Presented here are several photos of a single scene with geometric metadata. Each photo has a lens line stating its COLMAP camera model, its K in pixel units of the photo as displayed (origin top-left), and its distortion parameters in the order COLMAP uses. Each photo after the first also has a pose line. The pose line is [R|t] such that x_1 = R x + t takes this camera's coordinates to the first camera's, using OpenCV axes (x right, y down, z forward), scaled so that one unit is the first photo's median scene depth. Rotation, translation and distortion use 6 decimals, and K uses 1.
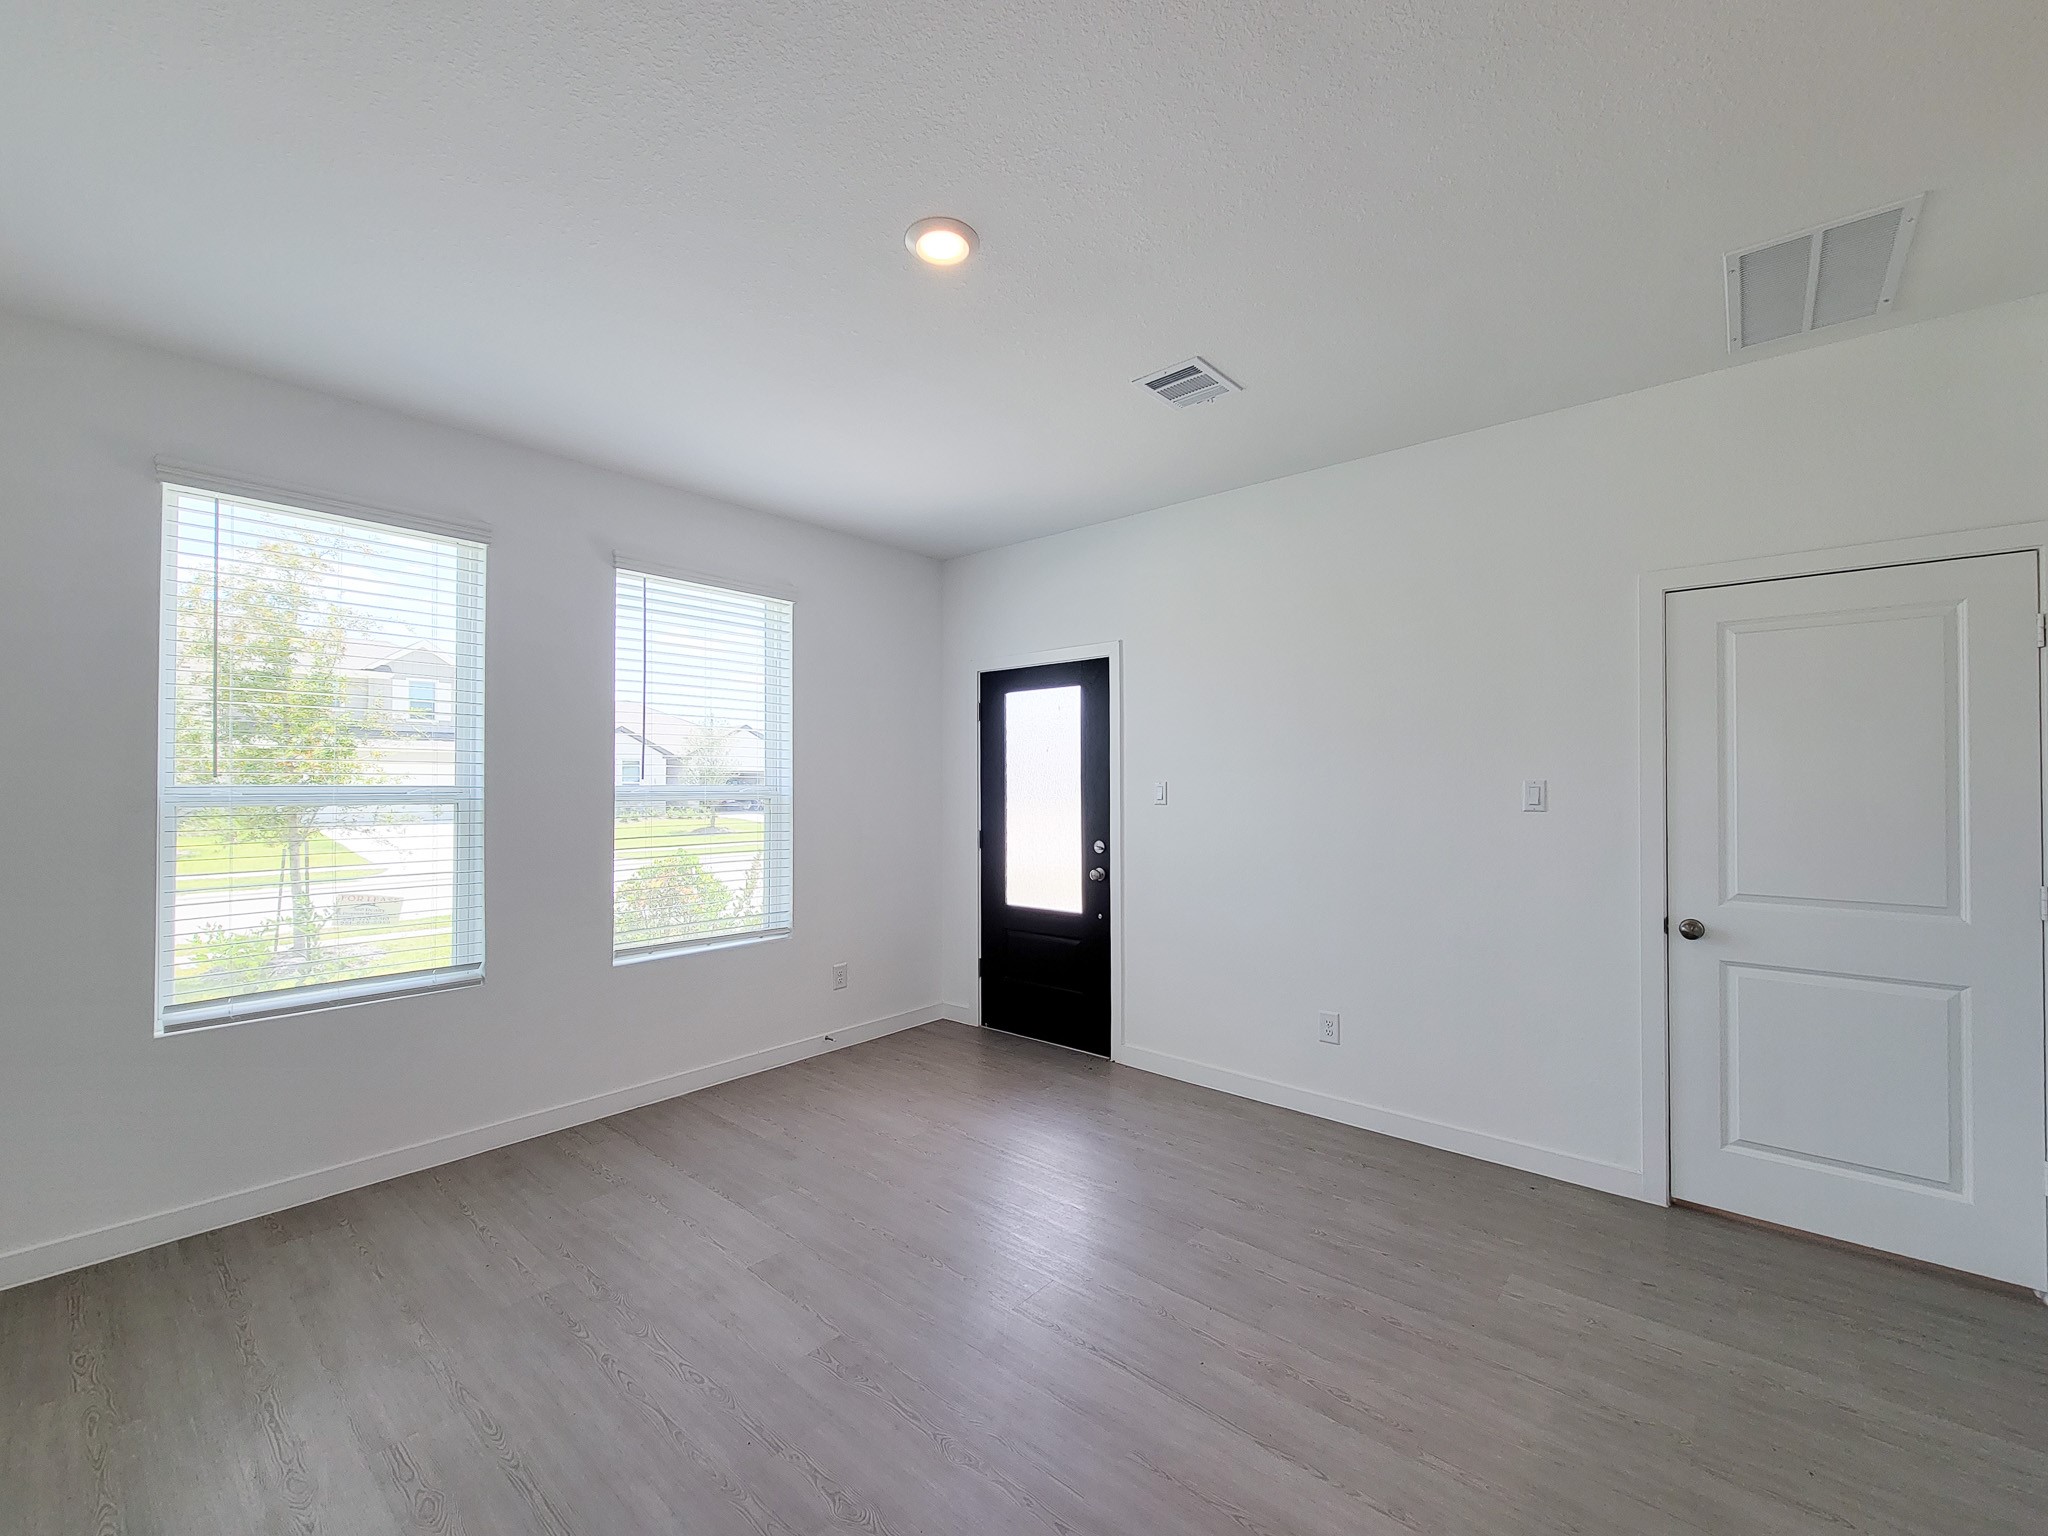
lens RADIAL K [[835.5, 0, 1006.4], [0, 835.5, 775.1], [0, 0, 1]] dist [-0.003374, -0.000634]
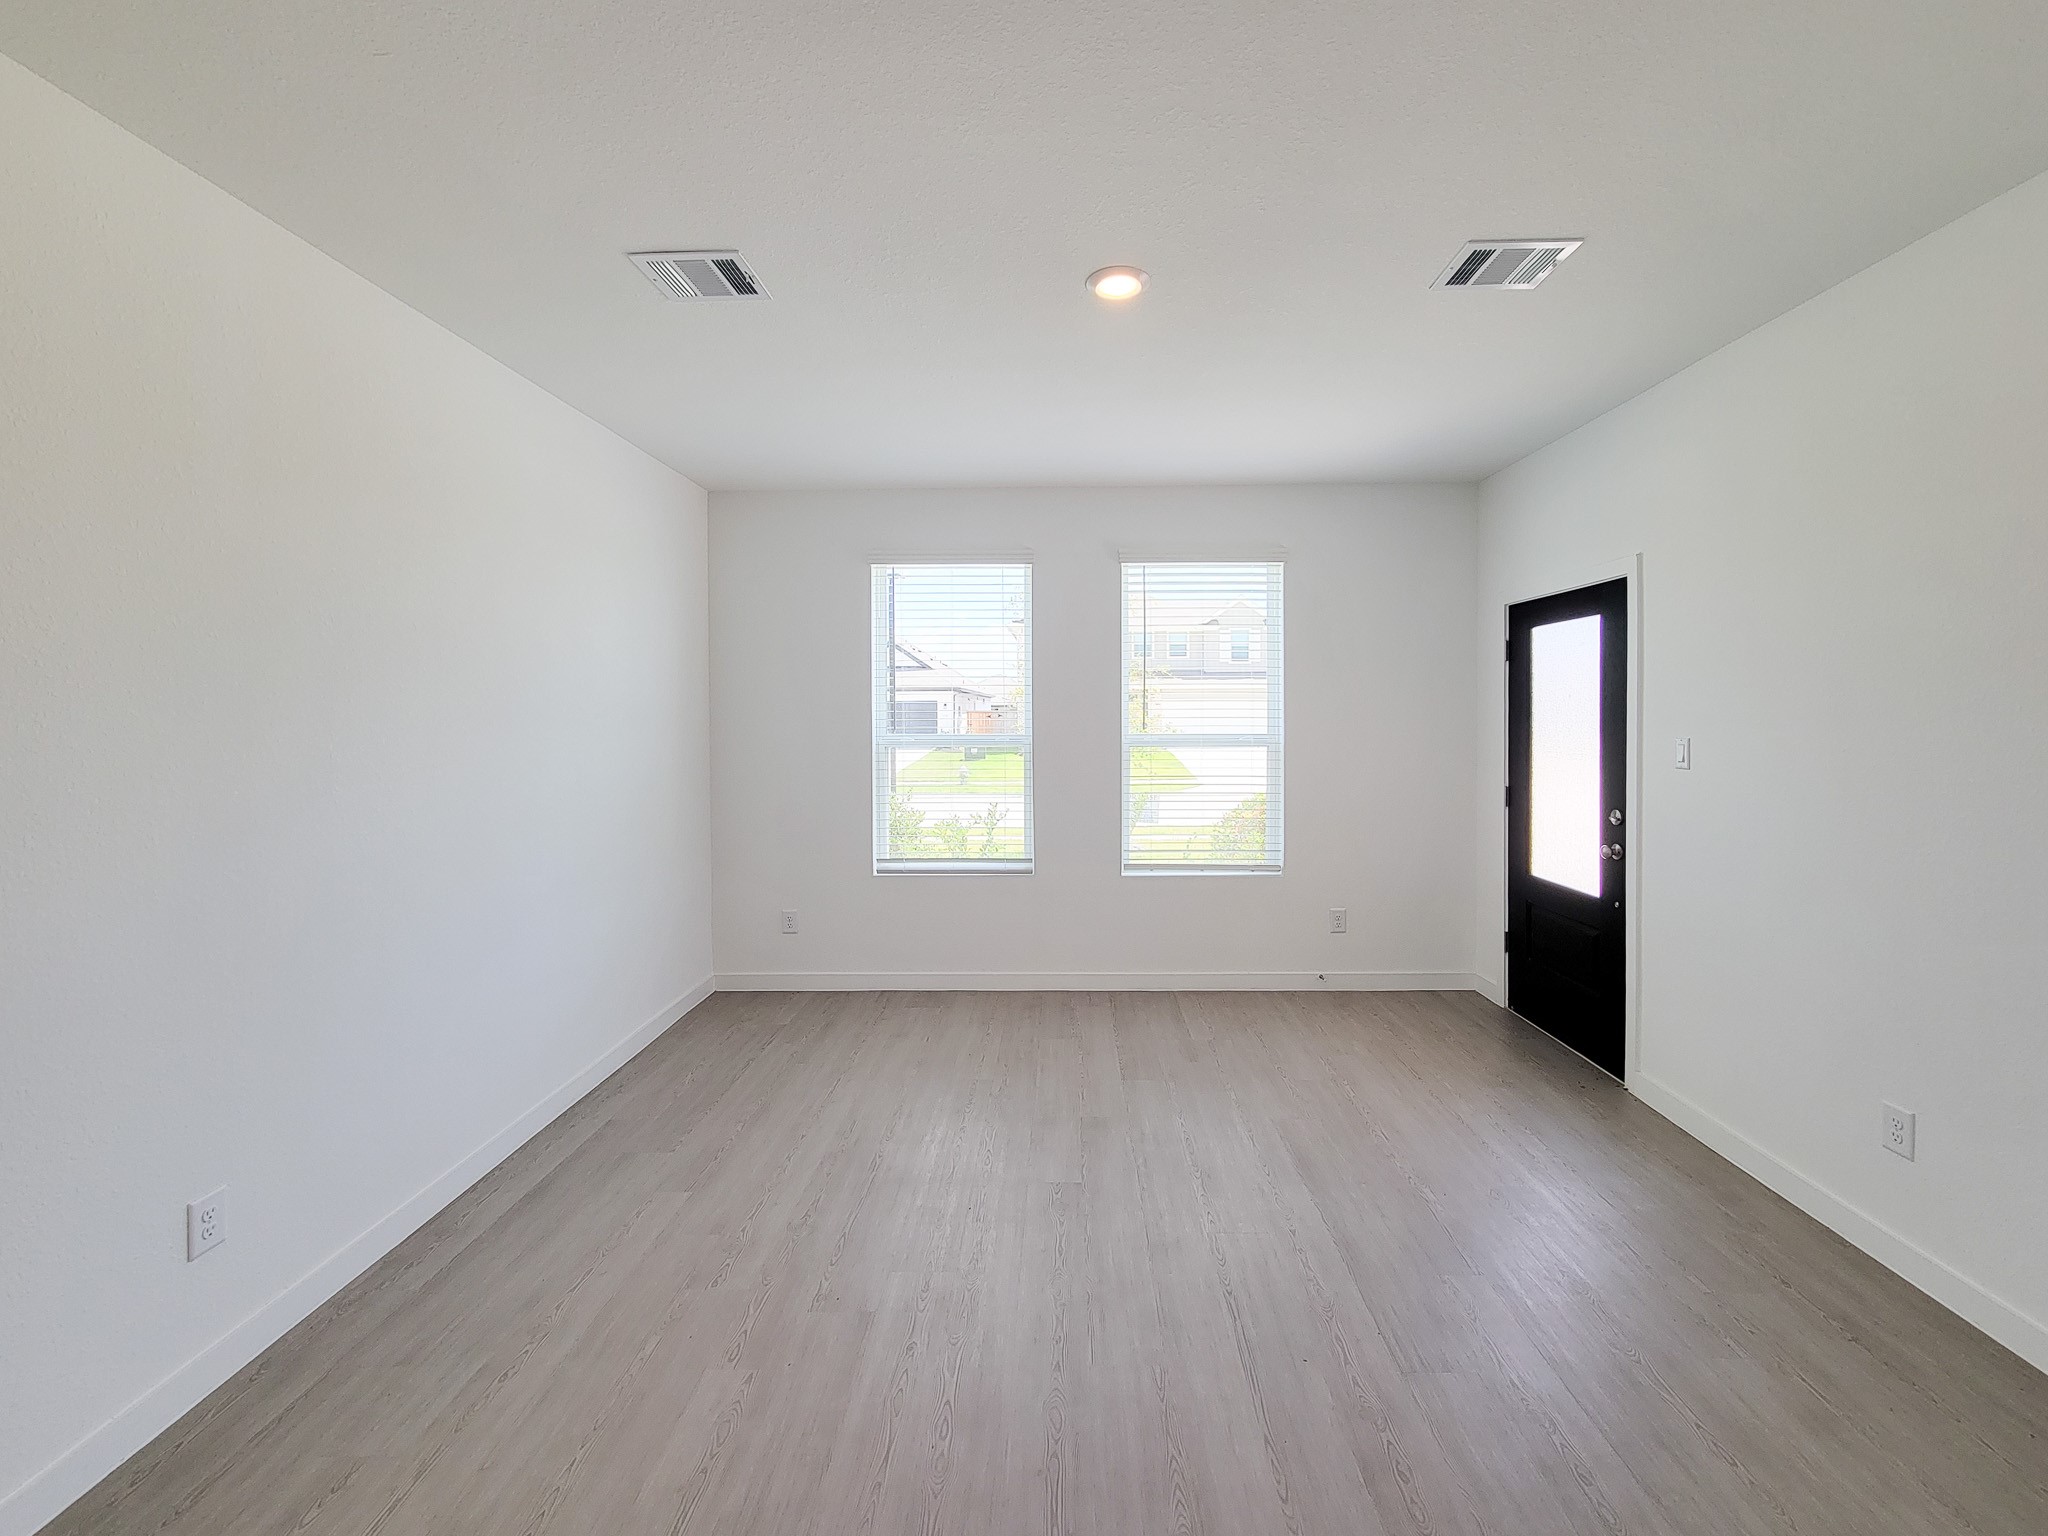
lens RADIAL K [[835.5, 0, 1055.2], [0, 835.5, 724.6], [0, 0, 1]] dist [-0.003374, -0.000634]
pose [[0.650356, 0.006432, -0.759602, 0.387883], [0.012617, 0.999735, 0.019267, -0.025725], [0.759525, -0.022114, 0.650102, 0.085633]]
